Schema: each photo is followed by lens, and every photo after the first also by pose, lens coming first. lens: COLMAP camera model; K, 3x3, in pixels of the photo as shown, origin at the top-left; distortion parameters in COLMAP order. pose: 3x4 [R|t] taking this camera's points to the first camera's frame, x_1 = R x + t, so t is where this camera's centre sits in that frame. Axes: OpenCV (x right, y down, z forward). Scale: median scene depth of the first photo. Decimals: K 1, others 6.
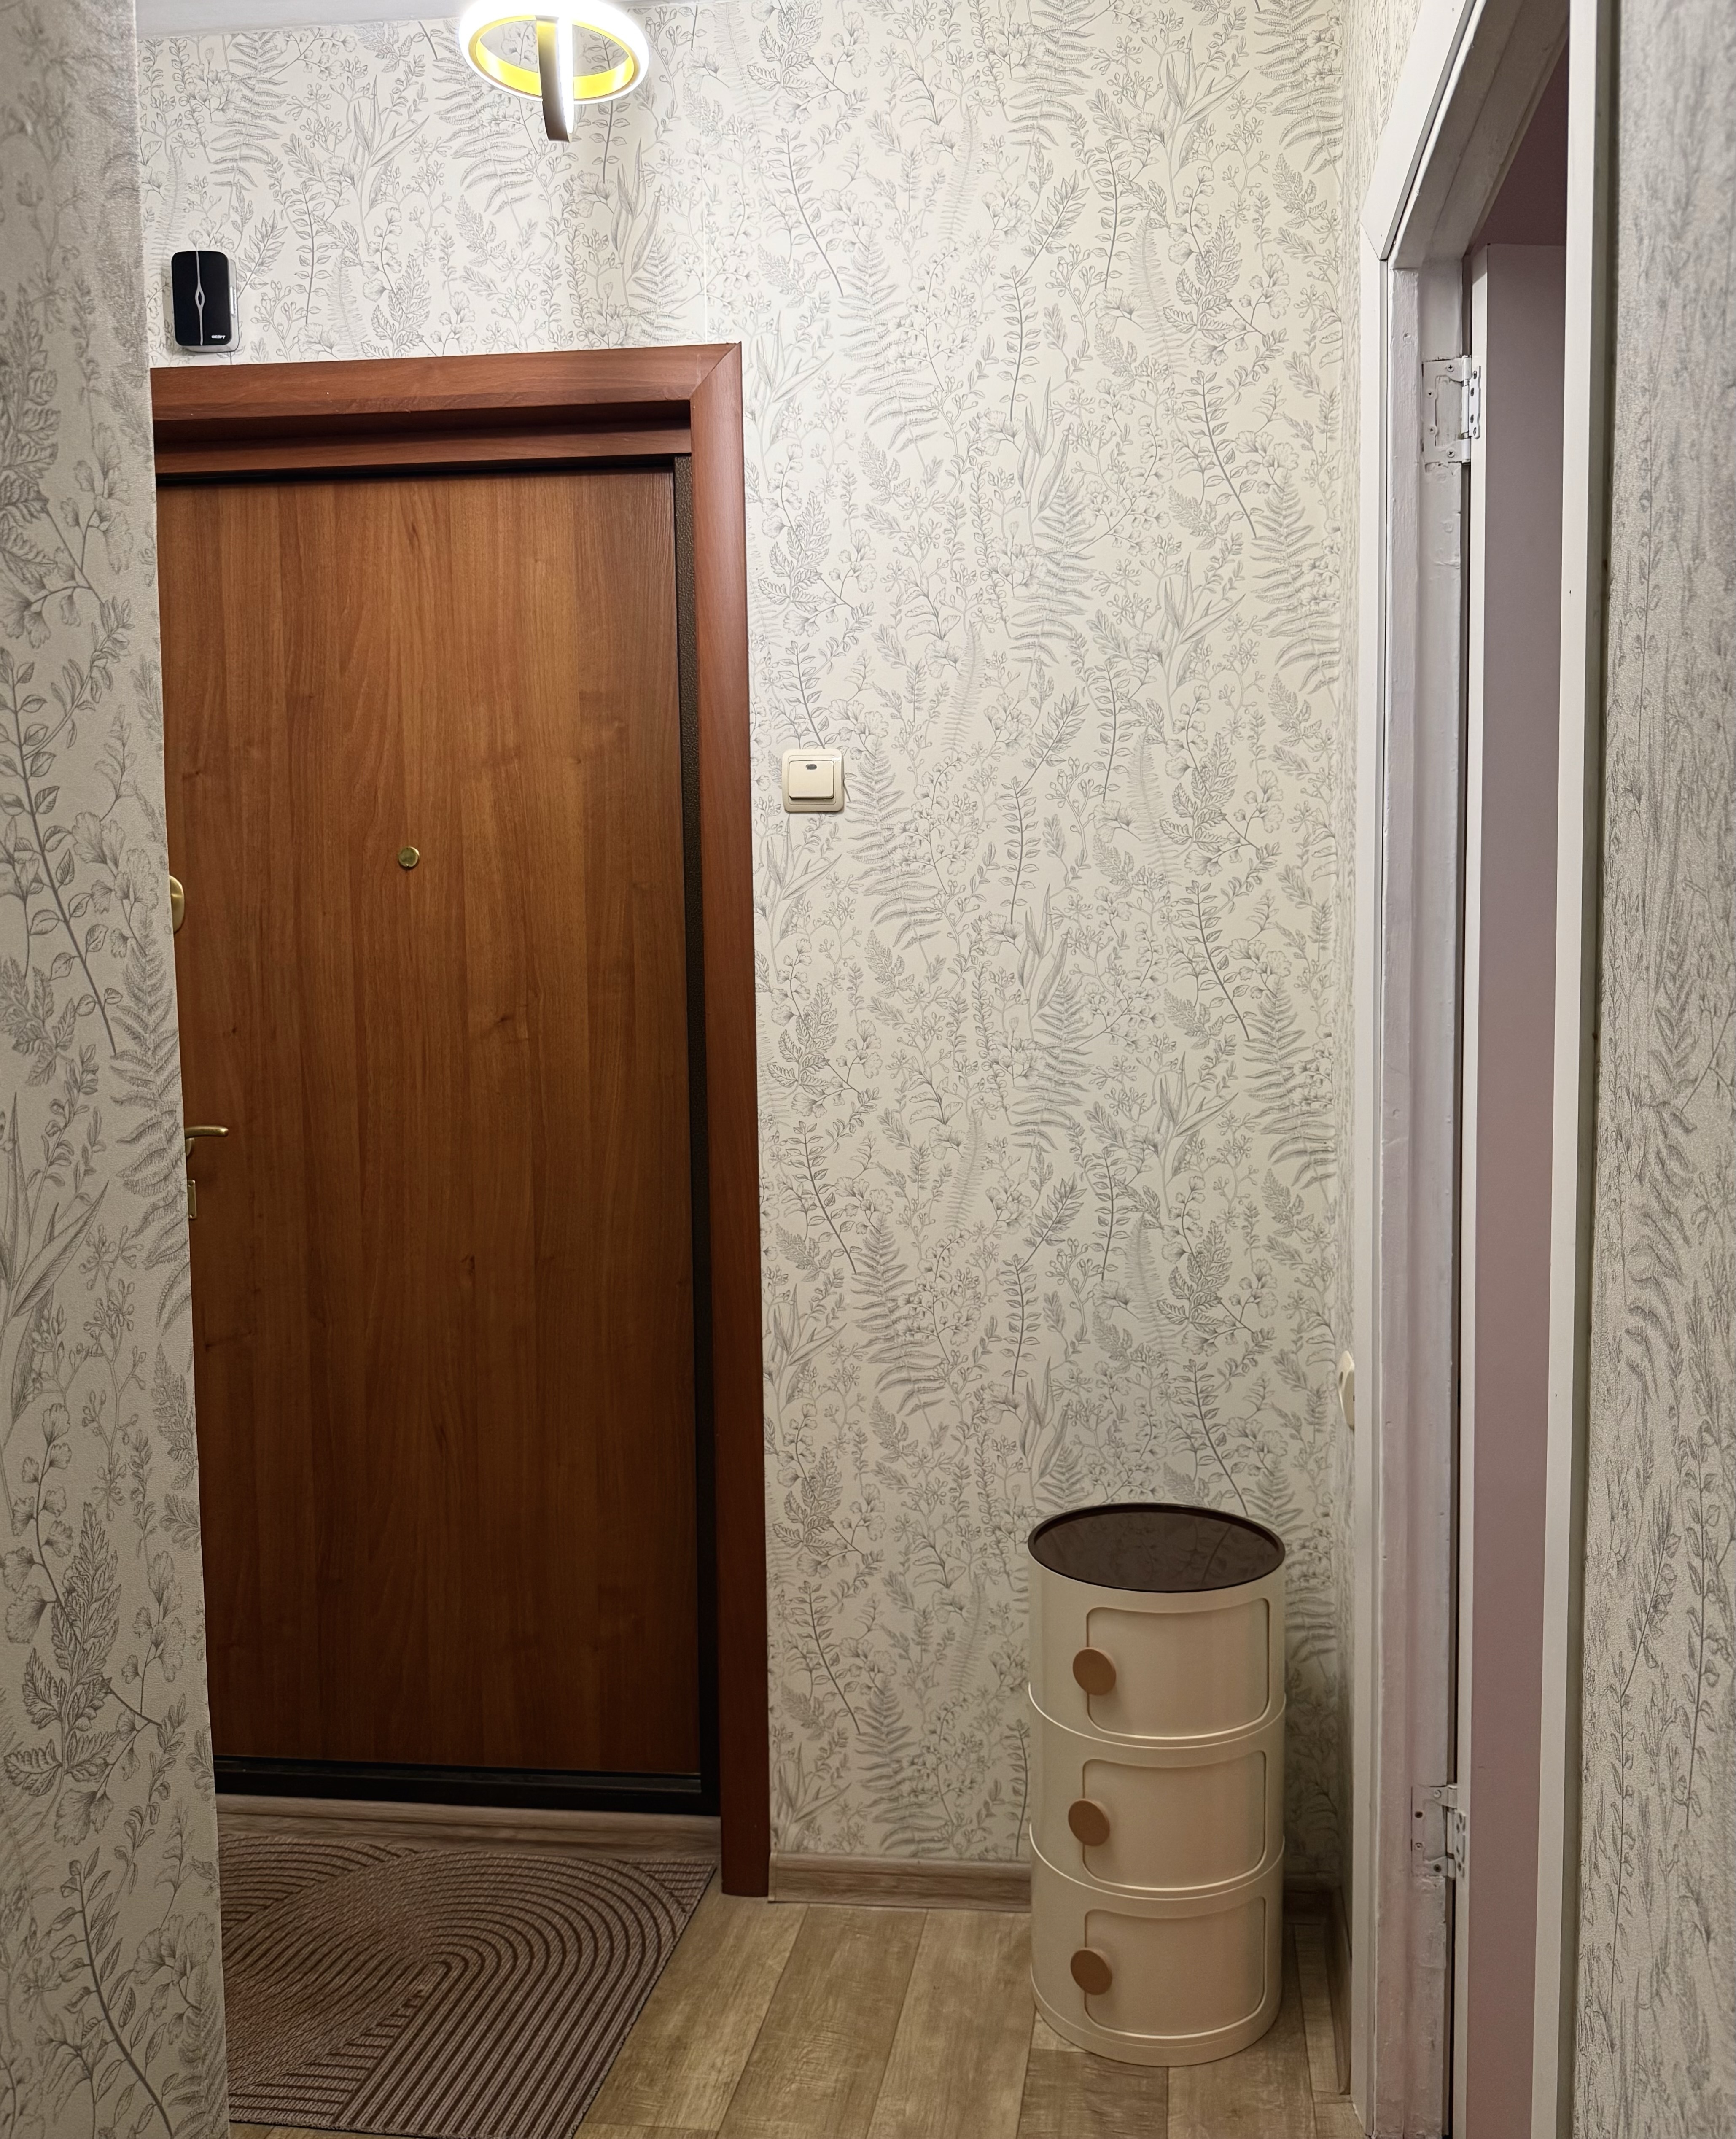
lens RADIAL K [[1701.3, 0, 867.5], [0, 1701.3, 1074.9], [0, 0, 1]] dist [0.021148, -0.000432]
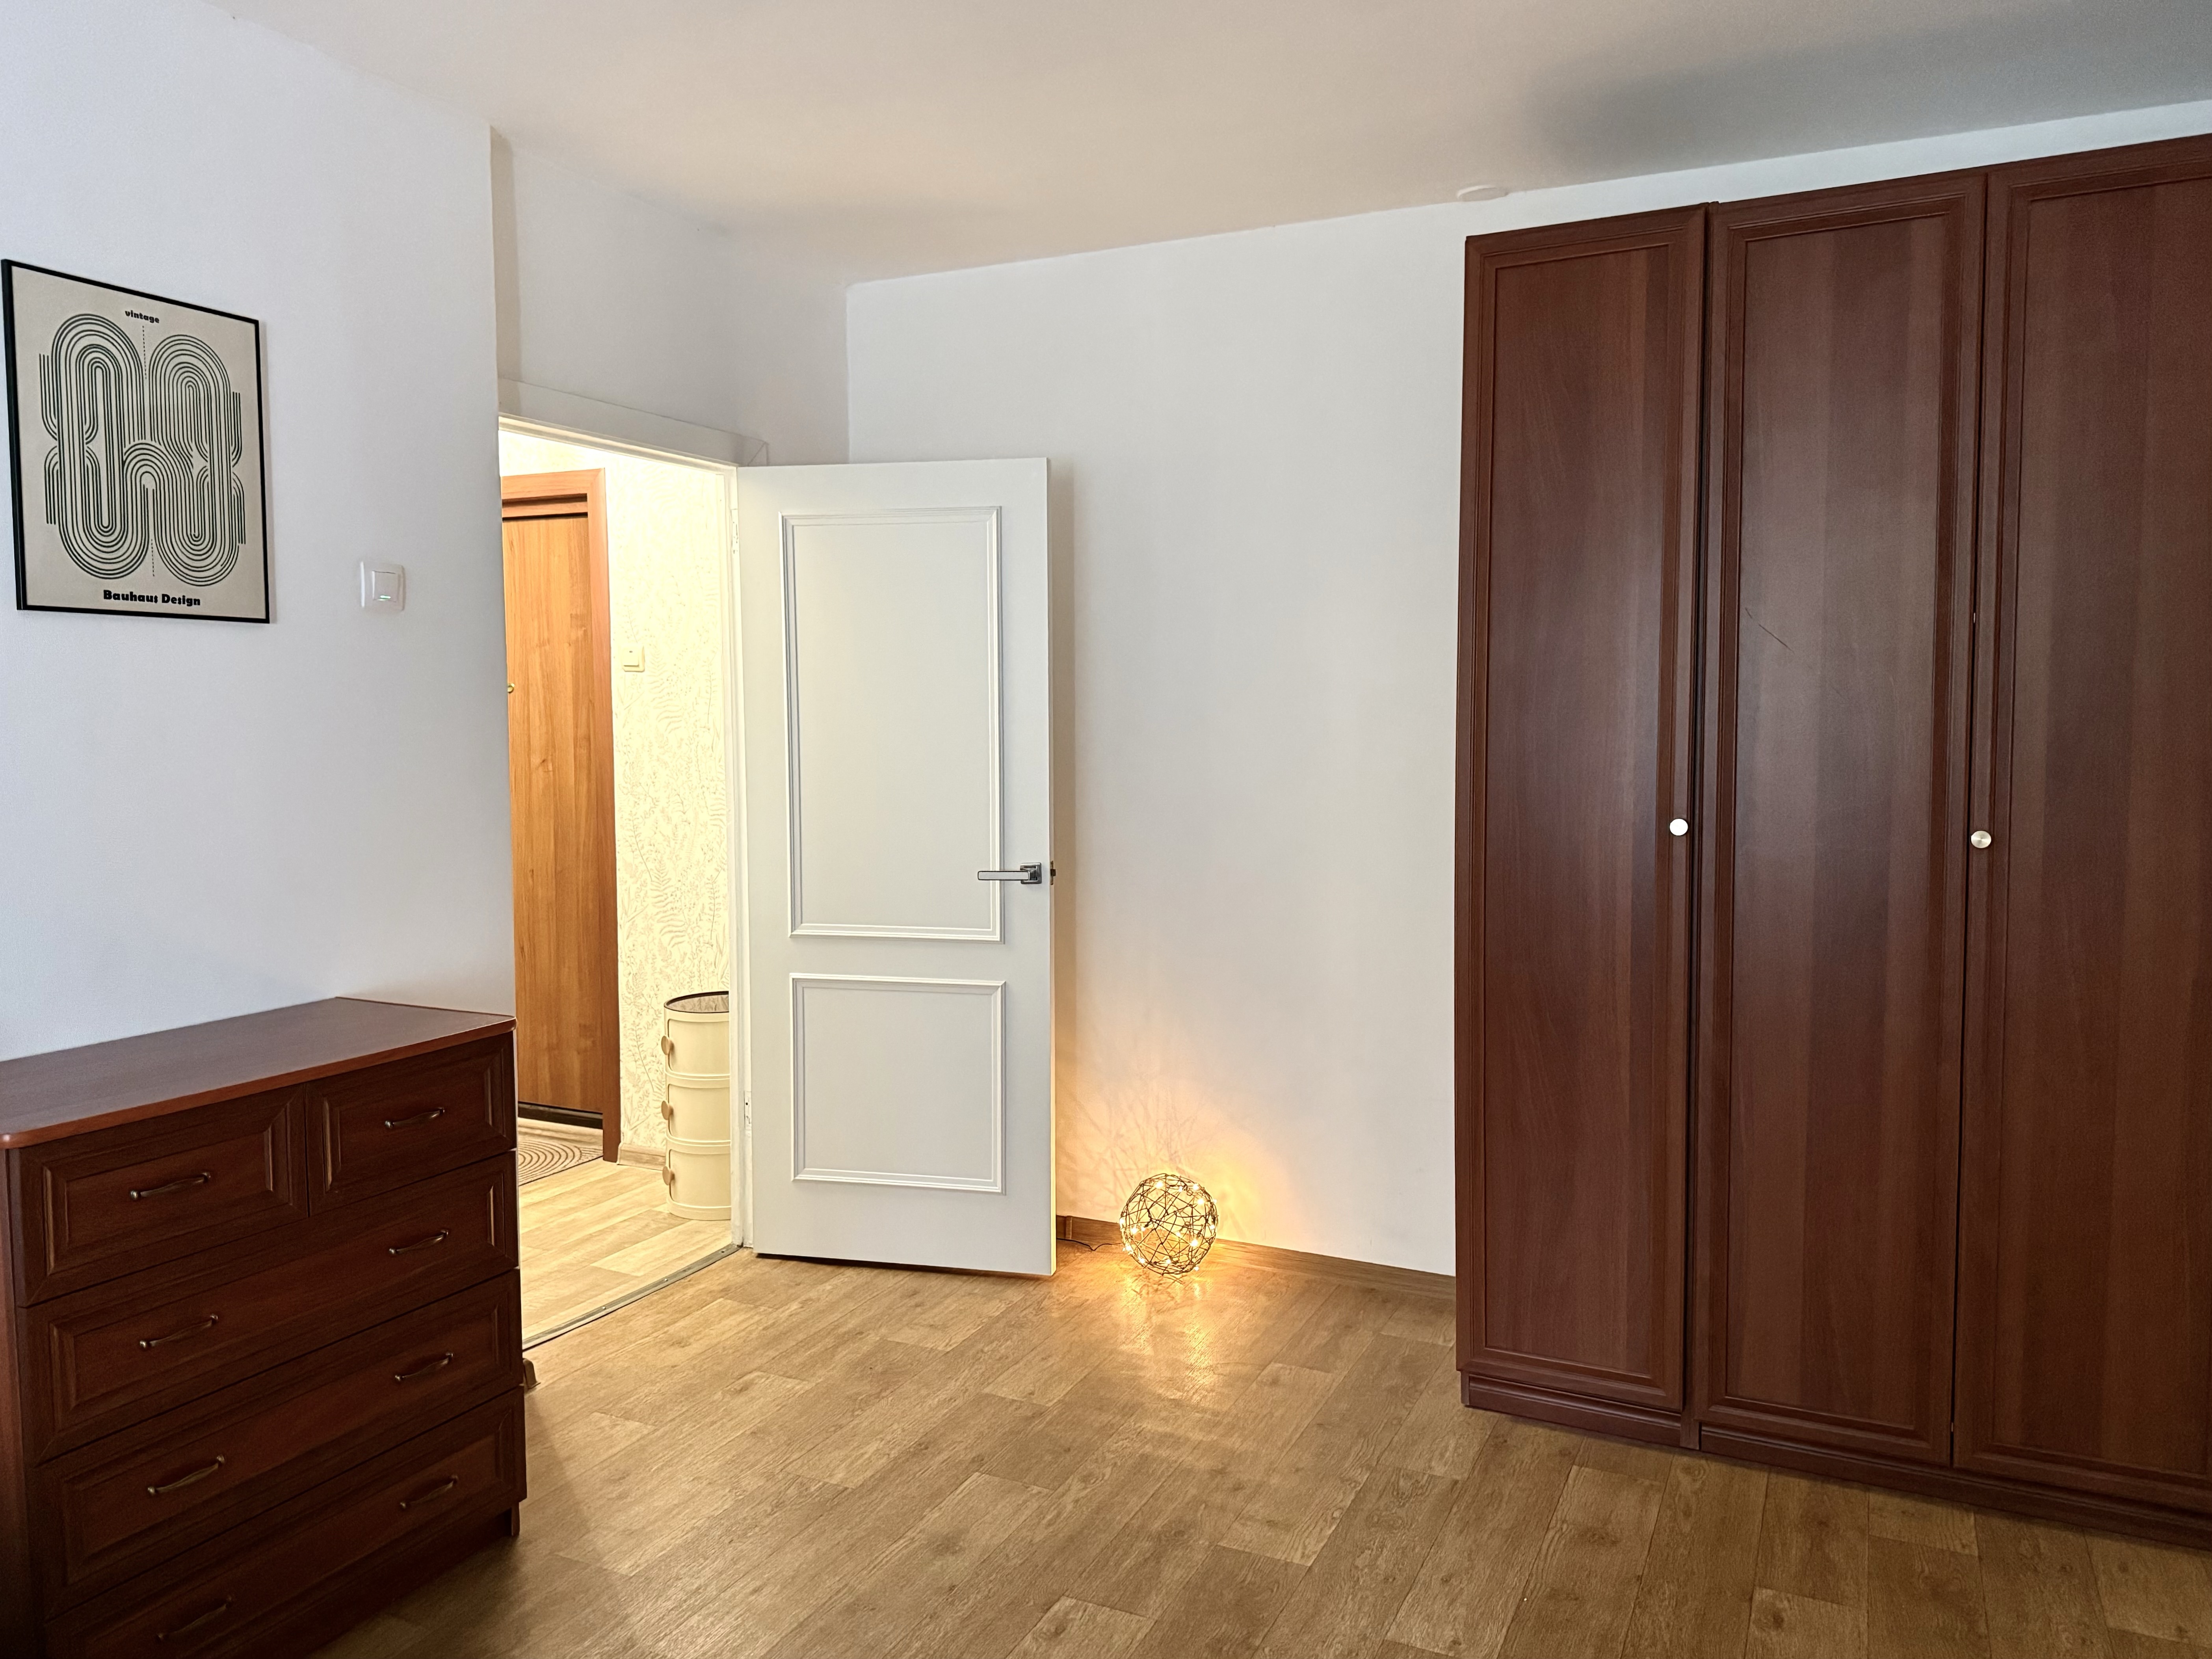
lens RADIAL K [[1576.7, 0, 1108.7], [0, 1576.7, 823.4], [0, 0, 1]] dist [-0.001293, 0.000057]
pose [[0.948479, 0.035096, -0.314890, 1.192491], [-0.033521, 0.999384, 0.010417, 0.001358], [0.315062, 0.000675, 0.949071, -0.745361]]
